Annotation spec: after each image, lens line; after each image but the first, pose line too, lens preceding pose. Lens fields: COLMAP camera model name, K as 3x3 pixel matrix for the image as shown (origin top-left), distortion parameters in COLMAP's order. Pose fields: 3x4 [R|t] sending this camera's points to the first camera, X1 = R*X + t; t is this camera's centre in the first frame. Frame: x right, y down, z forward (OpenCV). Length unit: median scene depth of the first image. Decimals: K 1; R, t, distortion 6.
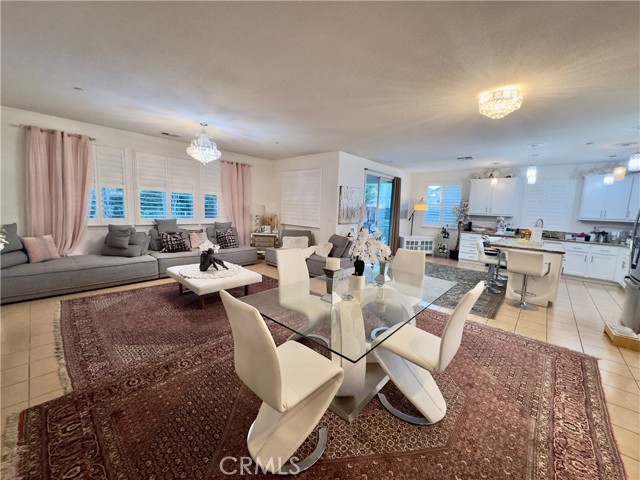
lens RADIAL K [[254.6, 0, 321.6], [0, 254.6, 237.7], [0, 0, 1]] dist [-0.003528, 0.000667]
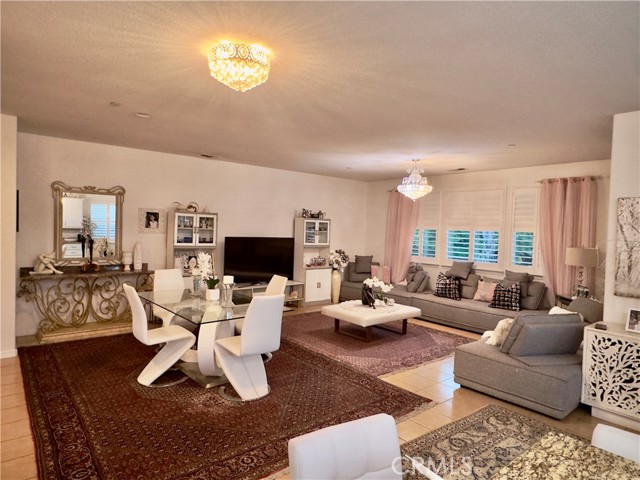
lens RADIAL K [[397.1, 0, 322.7], [0, 397.1, 242.1], [0, 0, 1]] dist [-0.007334, 0.005510]
pose [[-0.139482, -0.012721, -0.990143, 0.890240], [-0.155250, 0.987833, 0.009179, -0.084140], [0.977979, 0.155000, -0.139760, 0.771401]]
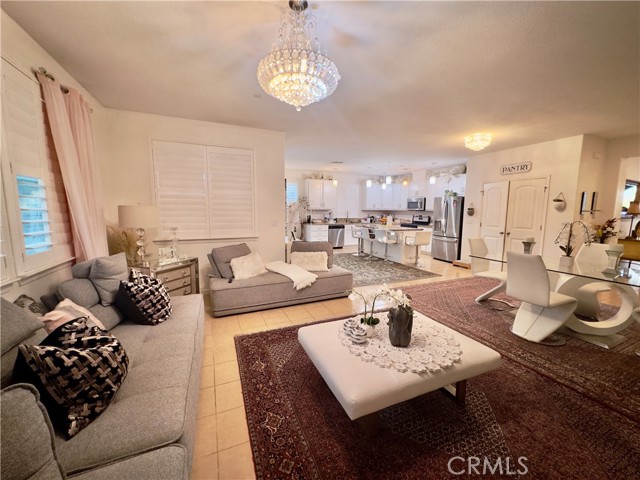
lens RADIAL K [[254.6, 0, 320.7], [0, 254.6, 238.4], [0, 0, 1]] dist [-0.003528, 0.000667]
pose [[0.413780, -0.140701, 0.899438, -0.713756], [0.118261, 0.987920, 0.100138, -0.106221], [-0.902663, 0.064933, 0.425421, 0.697062]]
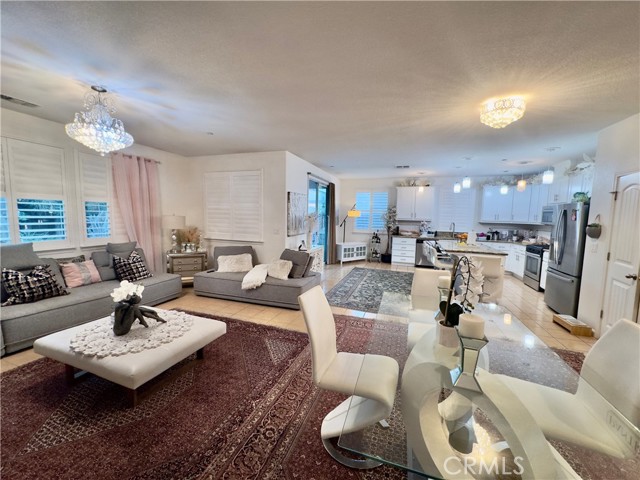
lens RADIAL K [[254.6, 0, 321.1], [0, 254.6, 237.6], [0, 0, 1]] dist [-0.003528, 0.000667]
pose [[0.922279, -0.054500, 0.382664, -0.190377], [0.060657, 0.998151, -0.004032, -0.047685], [-0.381737, 0.026930, 0.923879, 0.207101]]
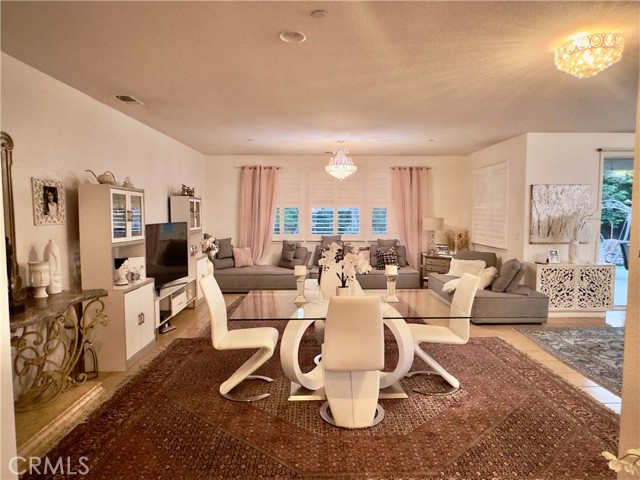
lens RADIAL K [[397.1, 0, 324.8], [0, 397.1, 239.5], [0, 0, 1]] dist [-0.007334, 0.005510]
pose [[0.679459, 0.008499, -0.733665, 0.547032], [-0.059167, 0.997311, -0.043243, 0.012273], [0.731324, 0.072791, 0.678134, -0.070304]]
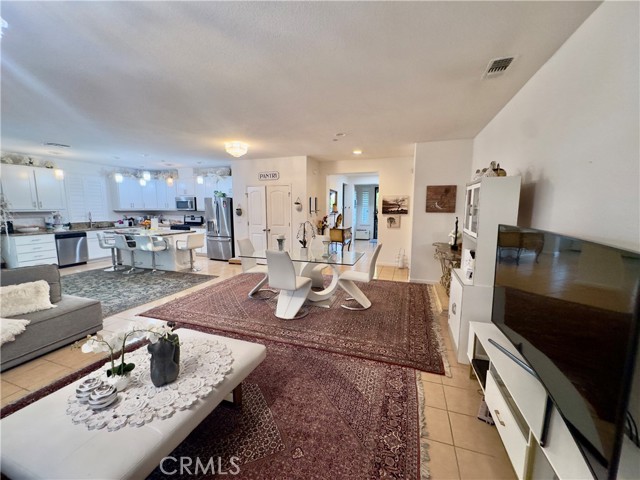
lens RADIAL K [[254.6, 0, 321.6], [0, 254.6, 239.5], [0, 0, 1]] dist [-0.003528, 0.000667]
pose [[-0.389609, -0.158613, 0.907219, -0.691225], [0.091452, 0.973527, 0.209480, -0.124830], [-0.916429, 0.164583, -0.364789, 0.669364]]
